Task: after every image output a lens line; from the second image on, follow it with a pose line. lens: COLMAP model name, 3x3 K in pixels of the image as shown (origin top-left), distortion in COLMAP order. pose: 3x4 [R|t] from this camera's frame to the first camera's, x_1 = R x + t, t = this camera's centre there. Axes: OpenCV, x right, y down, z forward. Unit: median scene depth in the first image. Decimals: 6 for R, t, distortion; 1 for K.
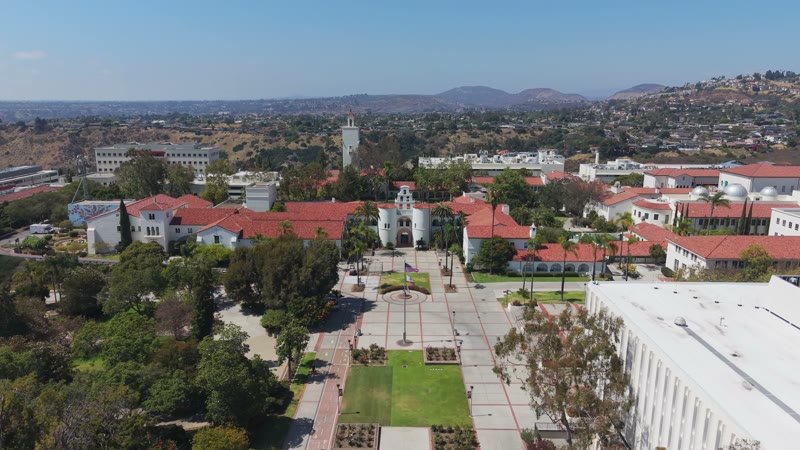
lens RADIAL K [[569.5, 0, 399.6], [0, 569.5, 227.8], [0, 0, 1]] dist [0.059200, -0.079072]
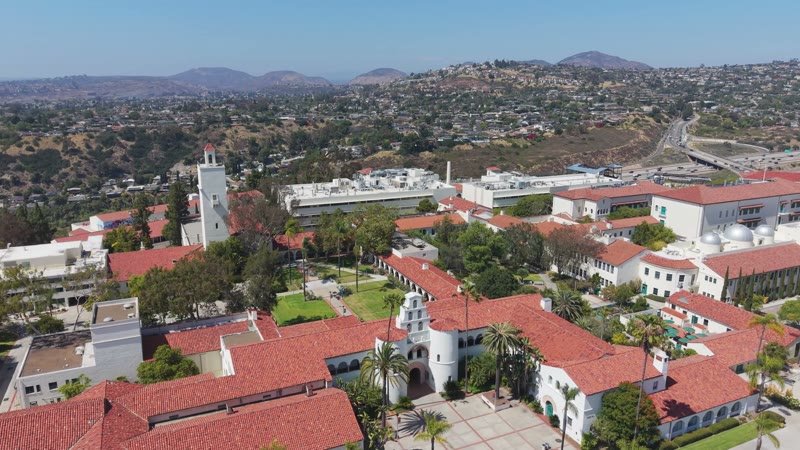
lens RADIAL K [[569.5, 0, 399.6], [0, 569.5, 227.8], [0, 0, 1]] dist [0.059200, -0.079072]
pose [[0.907071, -0.104812, 0.407721, -0.045016], [0.092434, 0.994463, 0.050002, -0.032592], [-0.410704, -0.007668, 0.911736, 0.085714]]
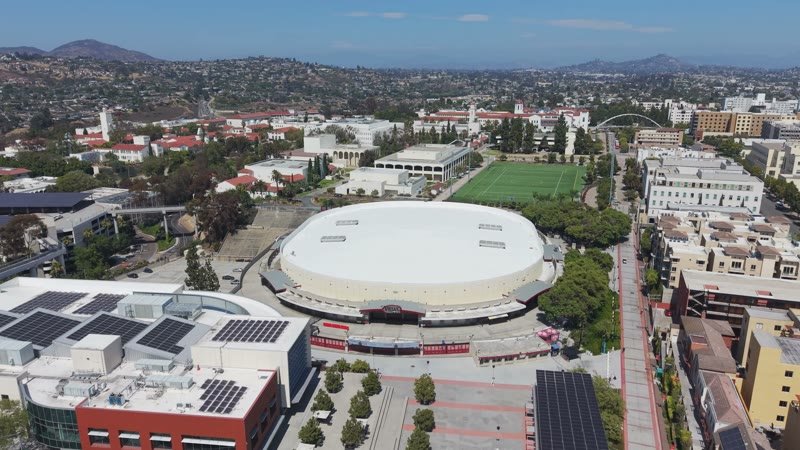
lens RADIAL K [[571.9, 0, 400.0], [0, 571.9, 225.0], [0, 0, 1]] dist [0.038840, -0.043163]
pose [[0.324567, -0.252204, 0.911619, -0.486411], [0.209184, 0.959071, 0.190855, 0.011314], [-0.922441, 0.128751, 0.364040, -0.198410]]
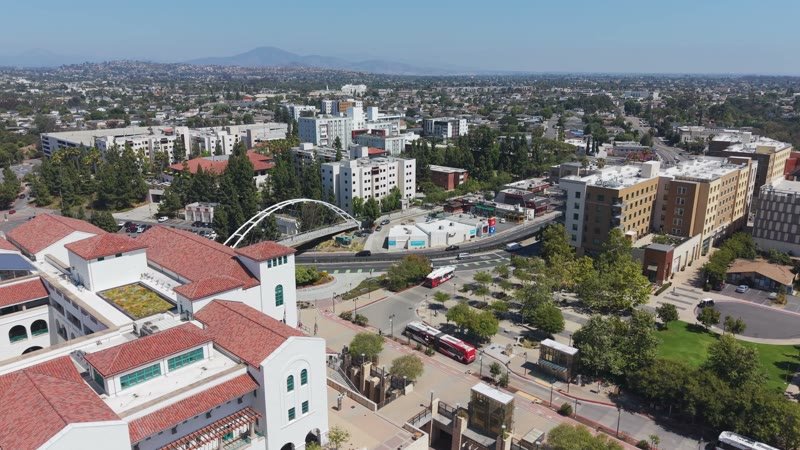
lens RADIAL K [[569.5, 0, 399.6], [0, 569.5, 227.8], [0, 0, 1]] dist [0.059200, -0.079072]
pose [[-0.724176, -0.190759, 0.662706, 0.093945], [0.143137, 0.898474, 0.415038, 0.001940], [-0.674596, 0.395418, -0.623349, -0.114494]]
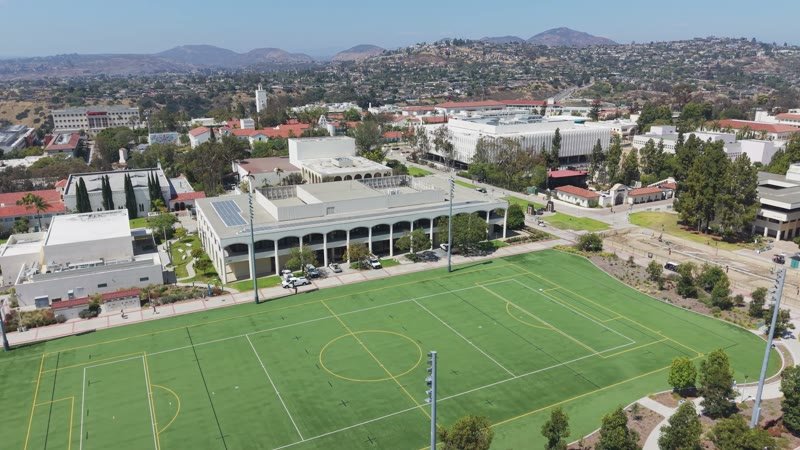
lens RADIAL K [[571.9, 0, 400.0], [0, 571.9, 225.0], [0, 0, 1]] dist [0.038840, -0.043163]
pose [[0.895636, -0.131072, 0.425038, -0.145844], [0.104206, 0.990833, 0.085969, 0.039224], [-0.432410, -0.032705, 0.901084, -0.246104]]
